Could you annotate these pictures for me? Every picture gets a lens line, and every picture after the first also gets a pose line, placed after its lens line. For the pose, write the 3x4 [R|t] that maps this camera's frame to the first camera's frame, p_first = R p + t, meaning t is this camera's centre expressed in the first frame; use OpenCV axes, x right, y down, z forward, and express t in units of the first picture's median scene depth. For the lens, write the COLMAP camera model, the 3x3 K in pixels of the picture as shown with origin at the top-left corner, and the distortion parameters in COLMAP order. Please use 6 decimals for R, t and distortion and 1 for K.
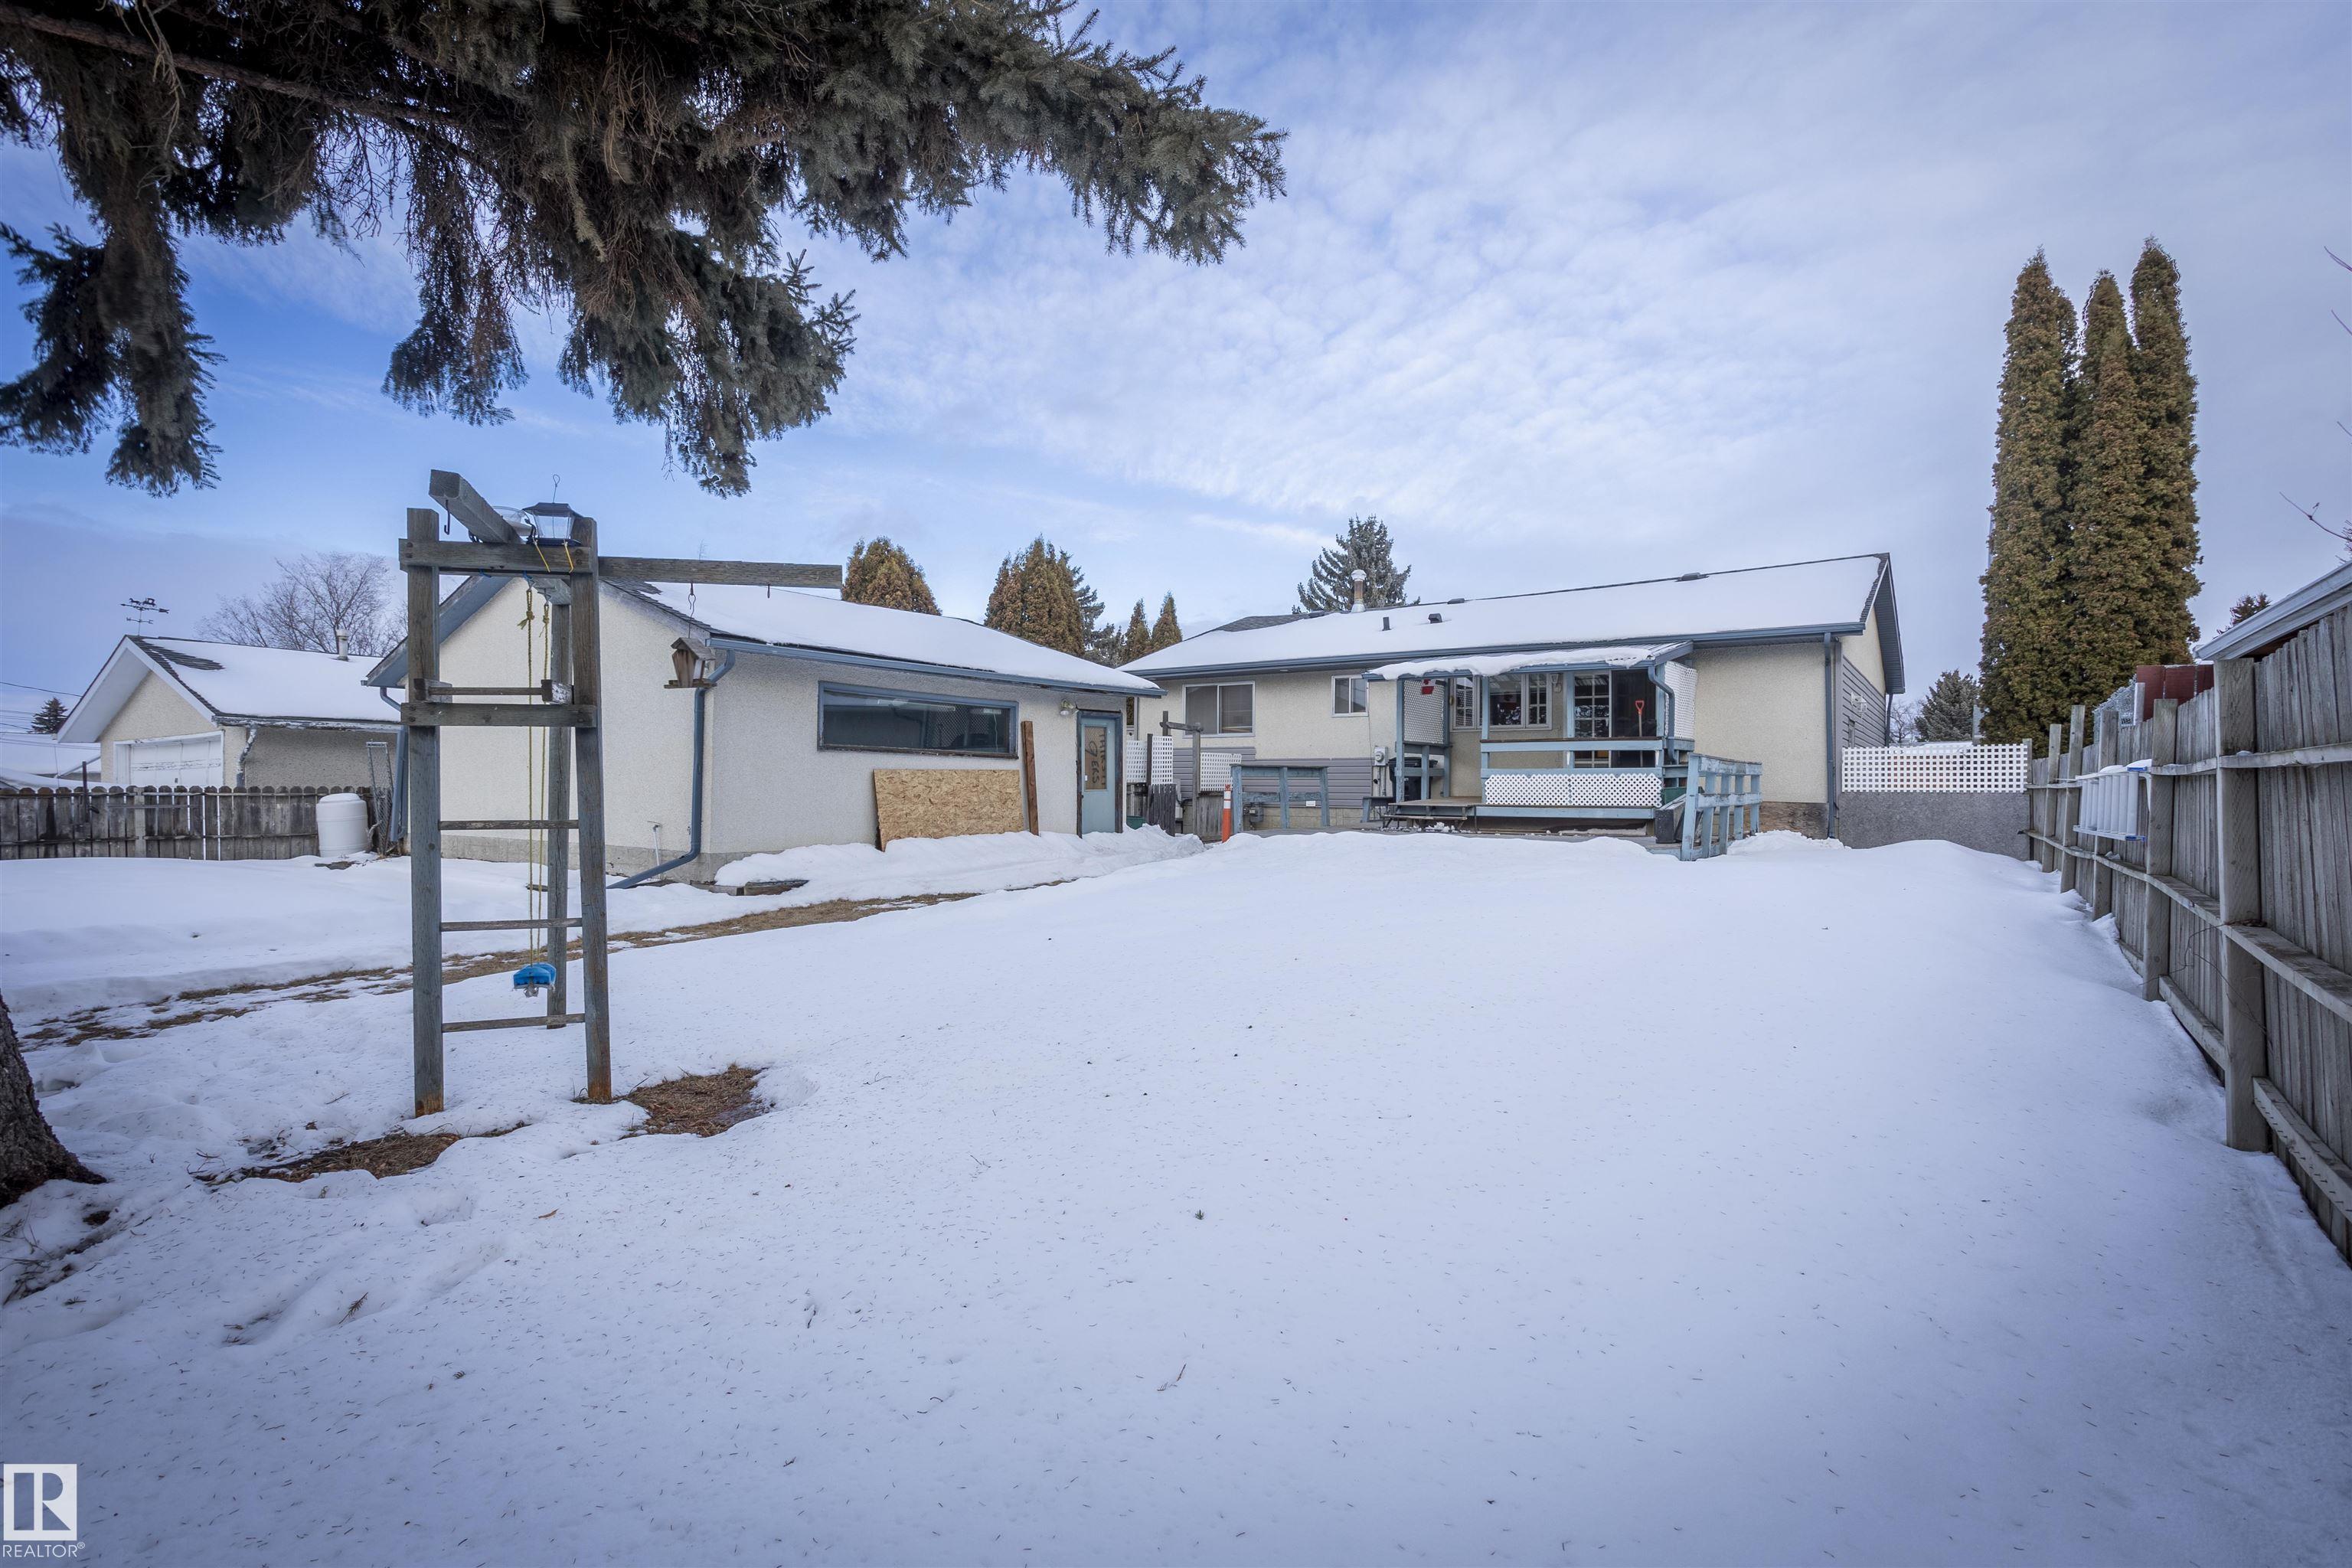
lens RADIAL K [[1146.3, 0, 1184.4], [0, 1146.3, 792.6], [0, 0, 1]] dist [-0.058069, 0.045078]
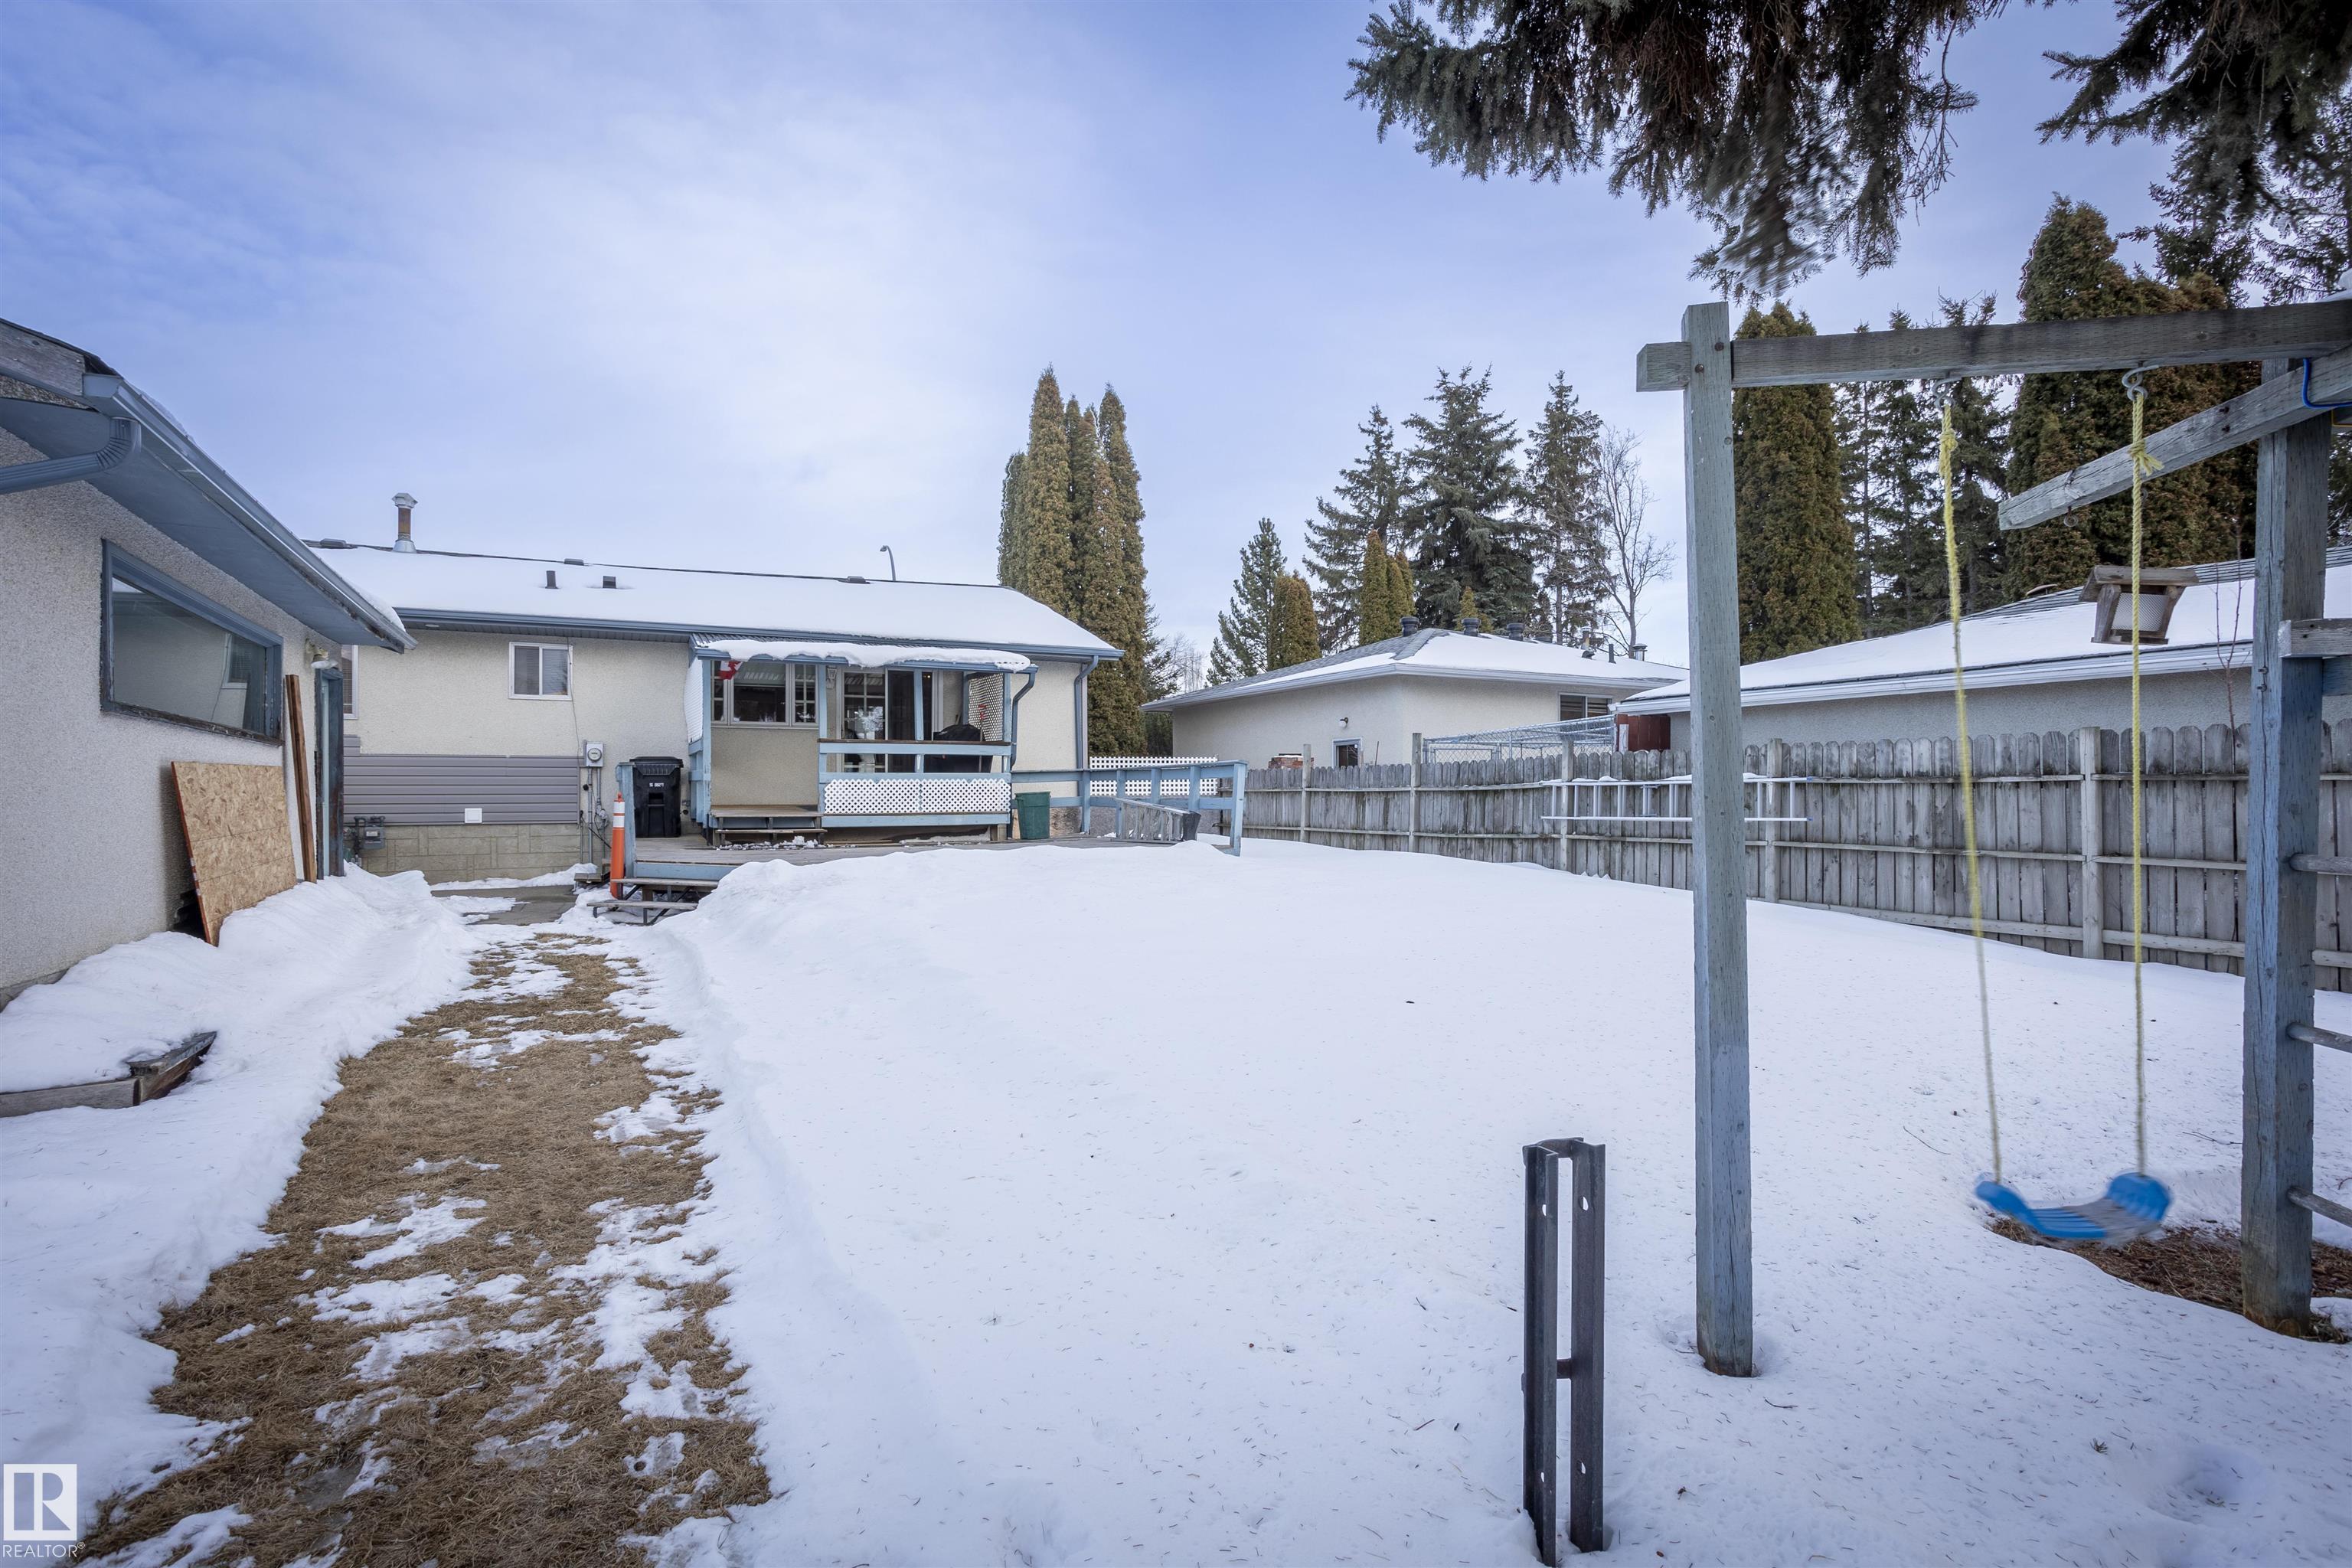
lens RADIAL K [[1146.3, 0, 1184.4], [0, 1146.3, 792.6], [0, 0, 1]] dist [-0.058069, 0.045078]
pose [[0.467597, -0.005720, 0.883923, -0.336563], [0.011312, 0.999936, 0.000486, -0.002795], [-0.883870, 0.009772, 0.467631, 0.326499]]
